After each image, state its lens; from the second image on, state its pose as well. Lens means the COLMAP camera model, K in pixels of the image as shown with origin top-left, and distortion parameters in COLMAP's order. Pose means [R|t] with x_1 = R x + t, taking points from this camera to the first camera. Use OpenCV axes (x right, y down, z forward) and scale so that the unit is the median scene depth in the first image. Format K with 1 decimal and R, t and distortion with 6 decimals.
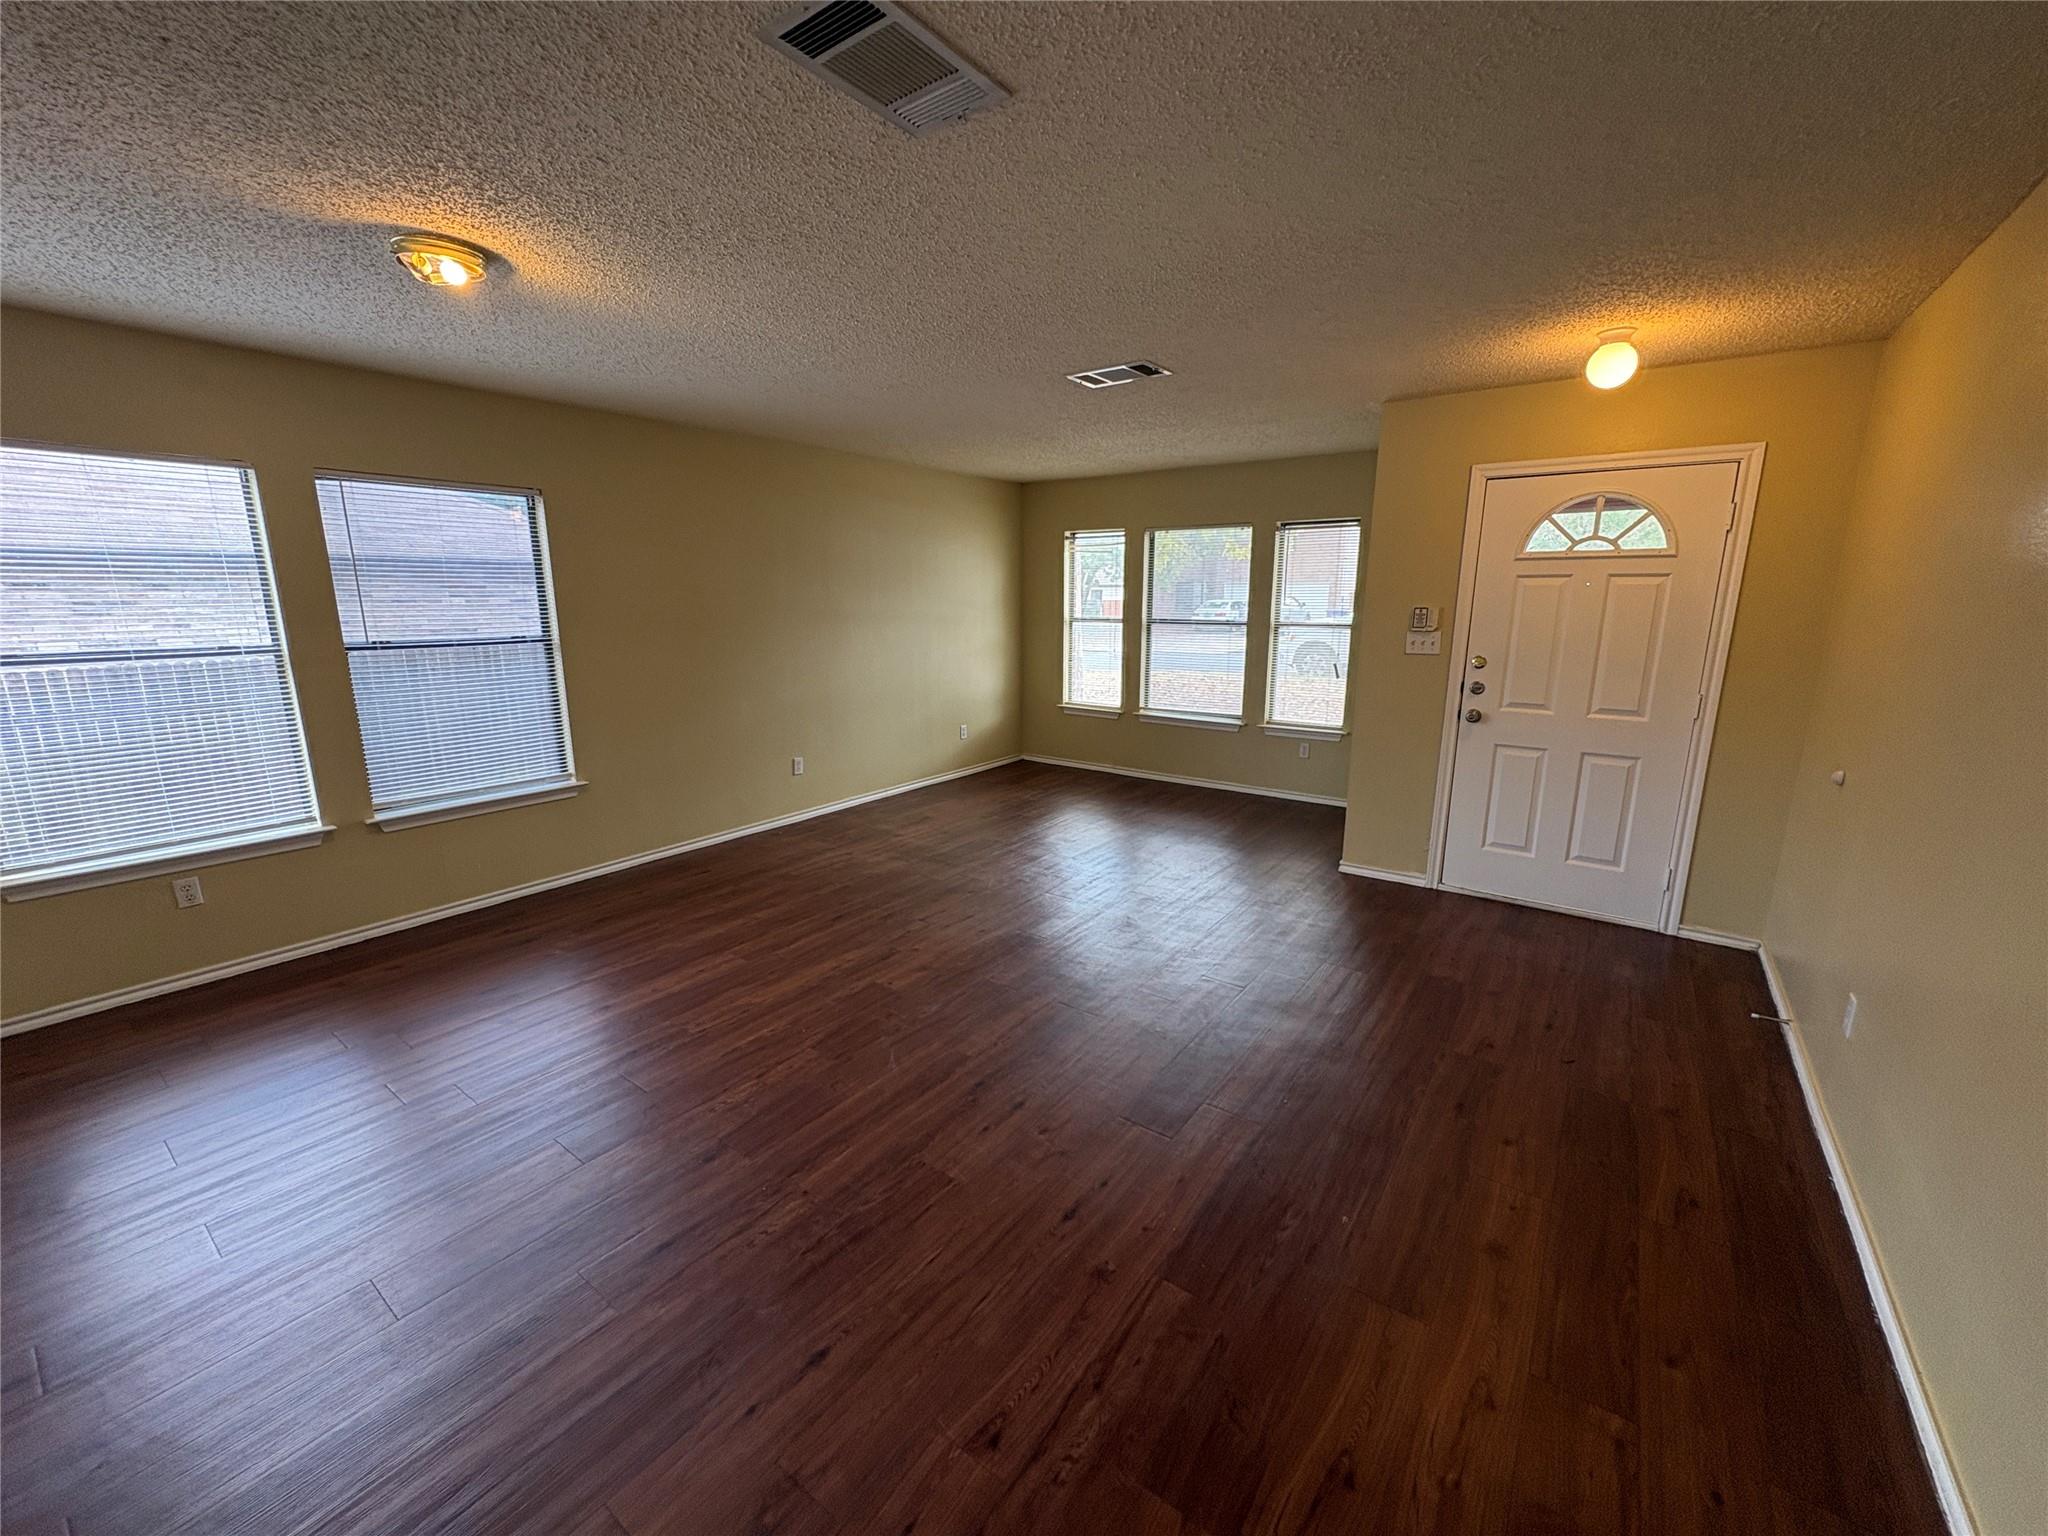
lens RADIAL K [[815.3, 0, 1019.2], [0, 815.3, 768.4], [0, 0, 1]] dist [0.000395, 0.000169]
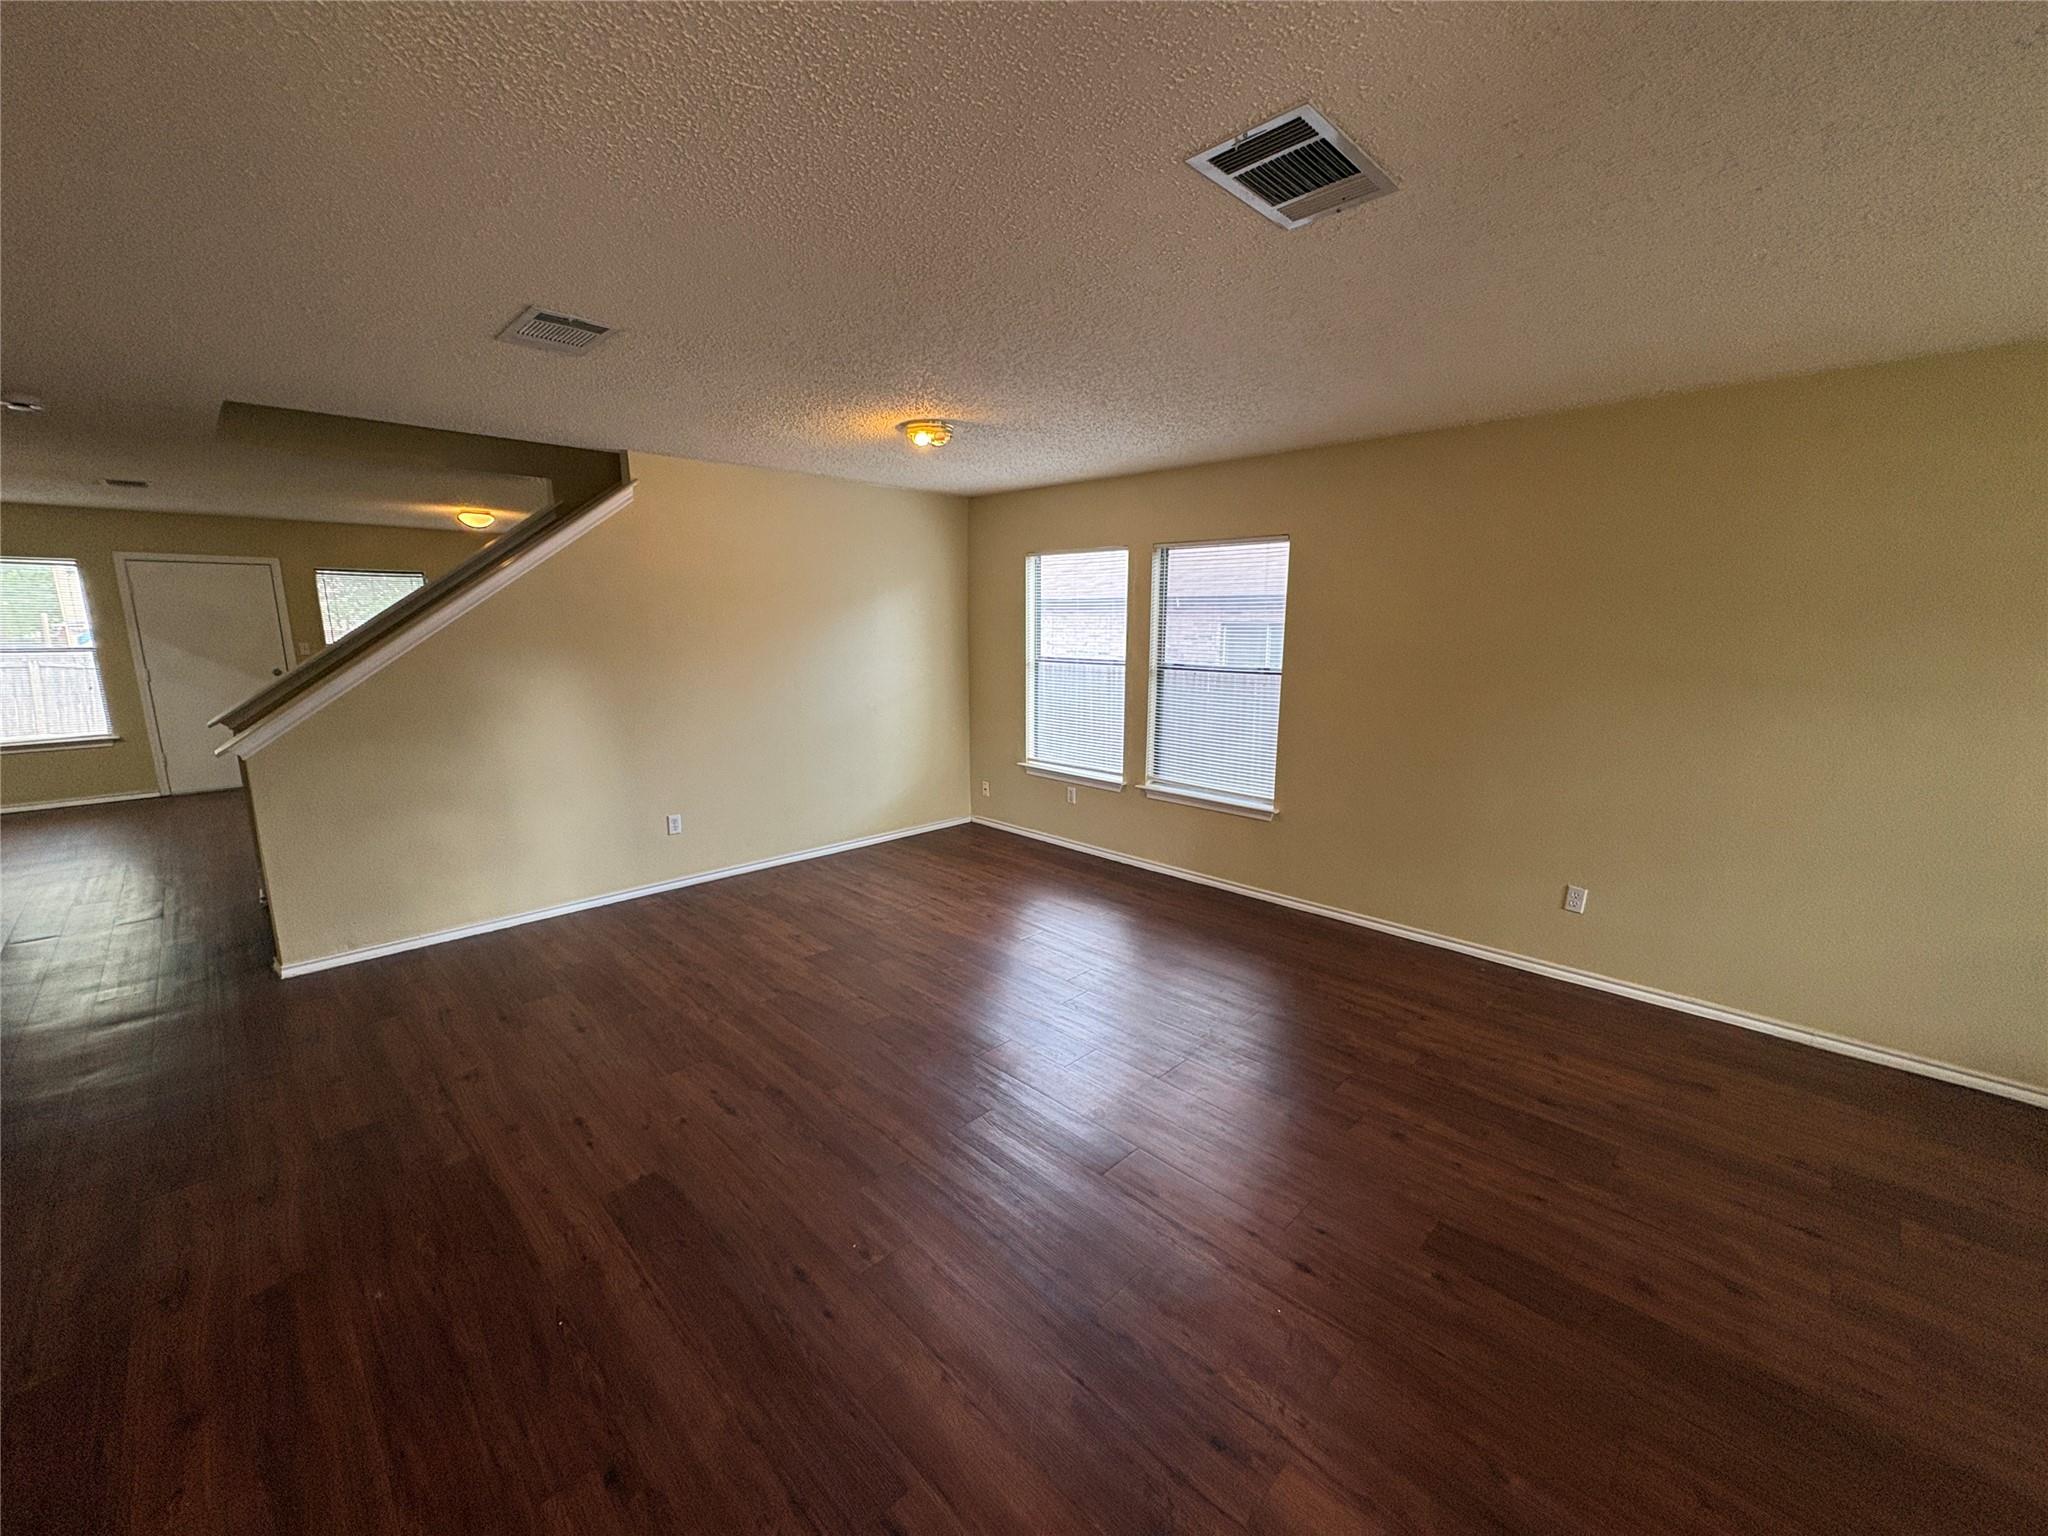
lens RADIAL K [[815.3, 0, 1019.2], [0, 815.3, 768.4], [0, 0, 1]] dist [0.000395, 0.000169]
pose [[-0.150107, 0.179077, -0.972317, 0.639857], [-0.211044, 0.954988, 0.208466, -0.226222], [0.965882, 0.236494, -0.105557, 0.973315]]
